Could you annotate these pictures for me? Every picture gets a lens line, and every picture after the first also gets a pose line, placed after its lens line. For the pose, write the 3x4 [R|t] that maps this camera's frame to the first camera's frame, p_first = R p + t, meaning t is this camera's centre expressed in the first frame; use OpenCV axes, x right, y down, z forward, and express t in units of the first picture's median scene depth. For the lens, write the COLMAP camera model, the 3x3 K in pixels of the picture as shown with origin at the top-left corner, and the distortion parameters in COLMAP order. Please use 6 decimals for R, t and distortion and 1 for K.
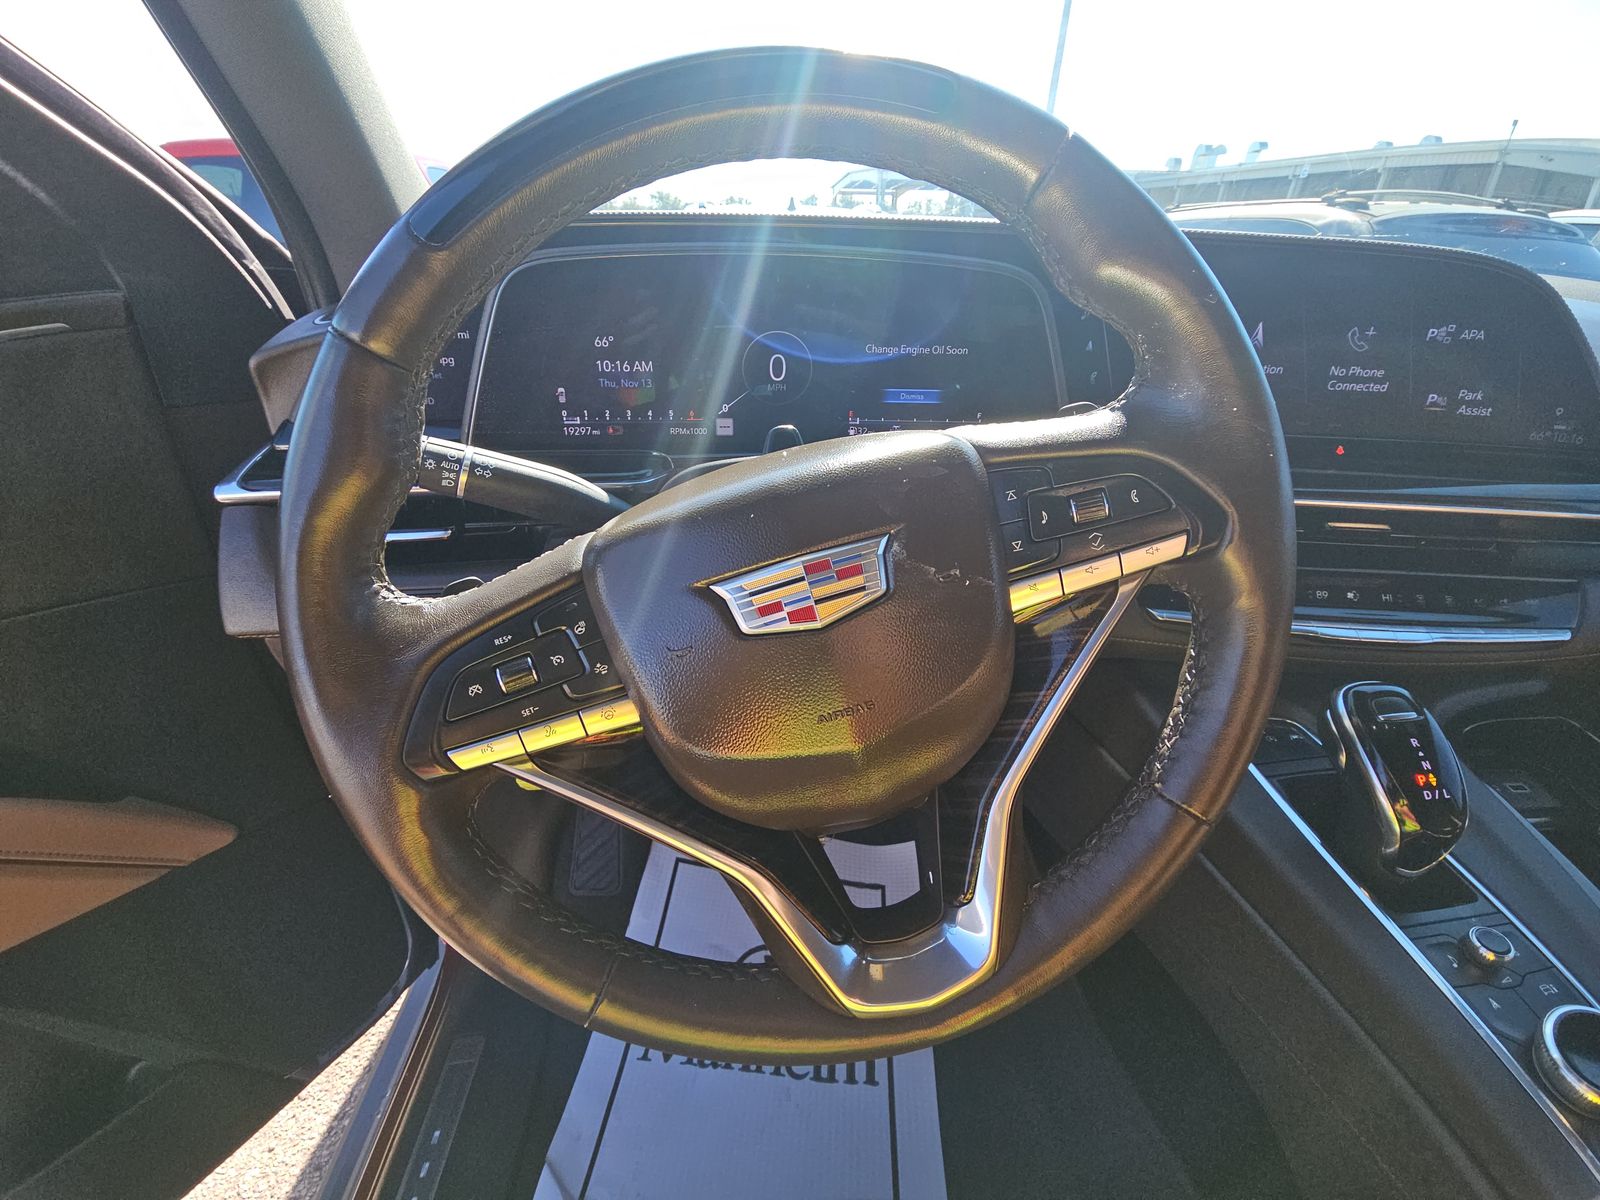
lens RADIAL K [[658.7, 0, 795.7], [0, 658.7, 595.9], [0, 0, 1]] dist [0.013944, -0.013226]
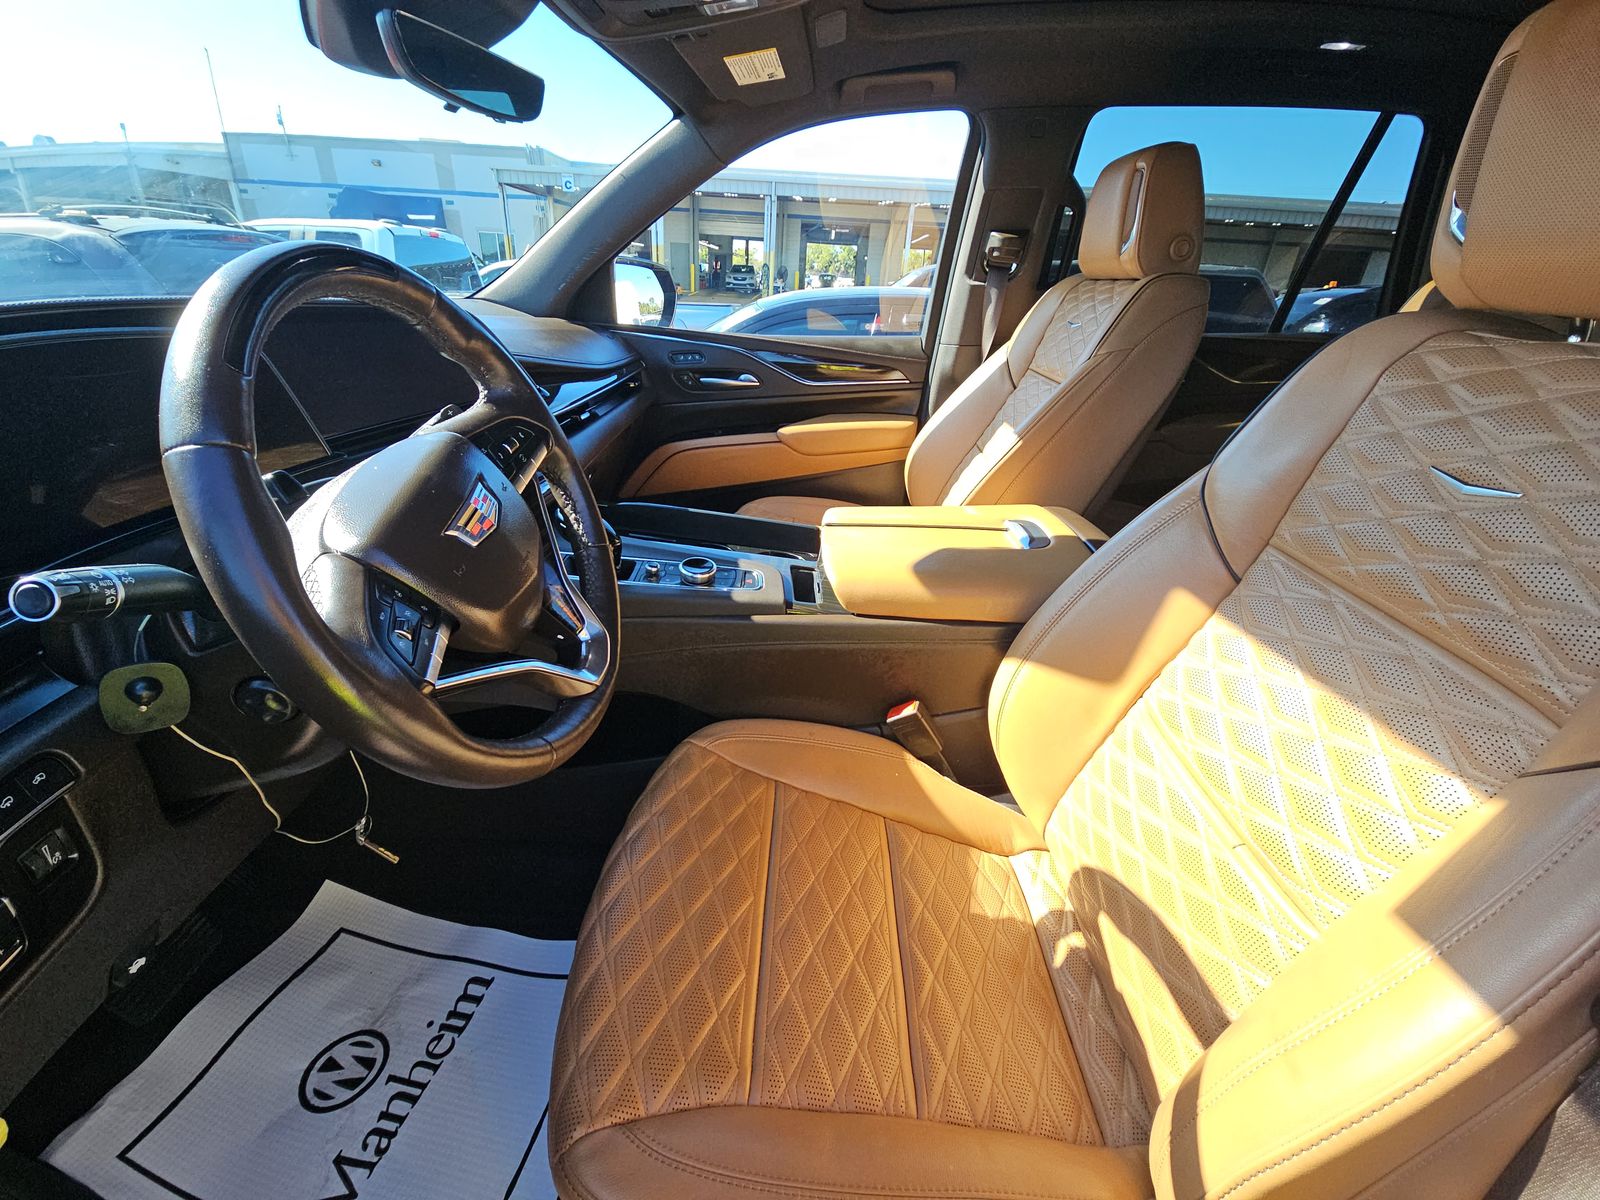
lens RADIAL K [[657.2, 0, 796.2], [0, 657.2, 593.0], [0, 0, 1]] dist [0.002769, -0.002928]
pose [[0.105782, -0.446799, 0.888358, -0.889240], [0.449278, 0.818462, 0.358147, -0.049028], [-0.887107, 0.361234, 0.287316, -0.165837]]
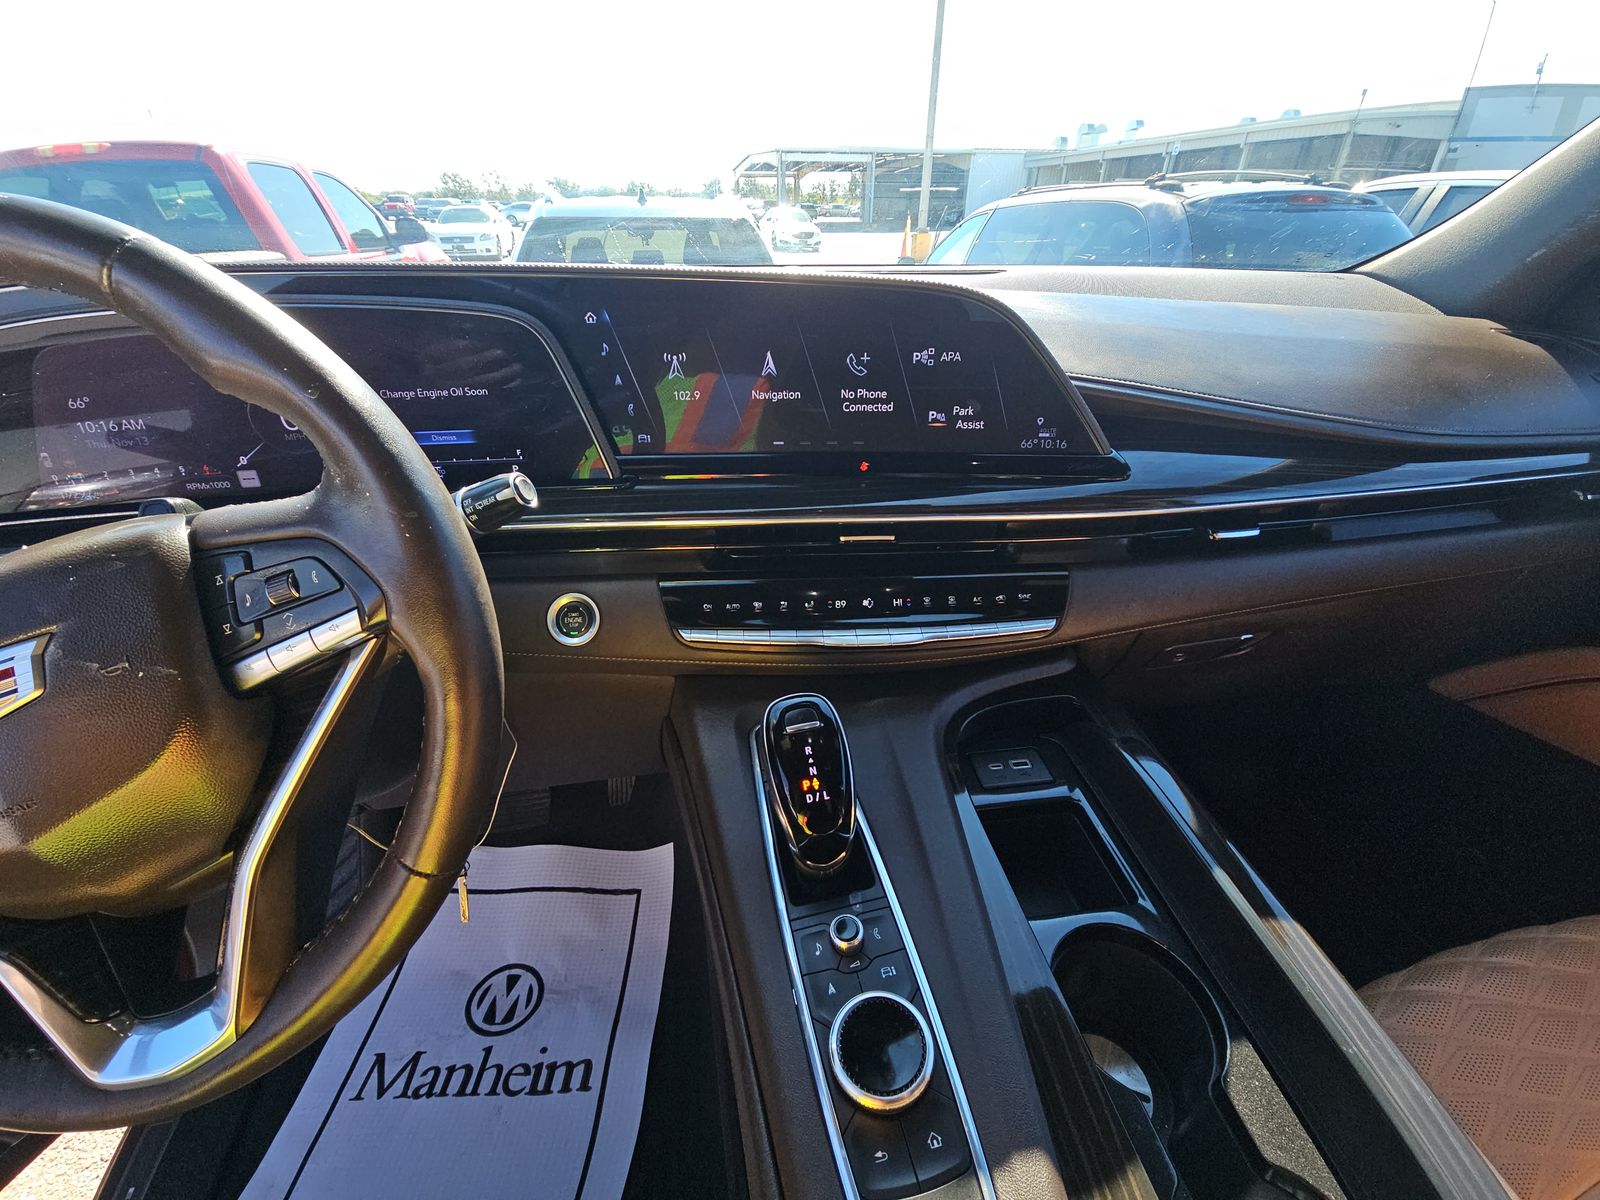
lens RADIAL K [[657.2, 0, 796.2], [0, 657.2, 593.0], [0, 0, 1]] dist [0.002769, -0.002928]
pose [[0.992284, -0.076852, 0.097293, 0.614836], [0.075079, 0.996940, 0.021756, -0.047458], [-0.098668, -0.014283, 0.995018, -0.062394]]
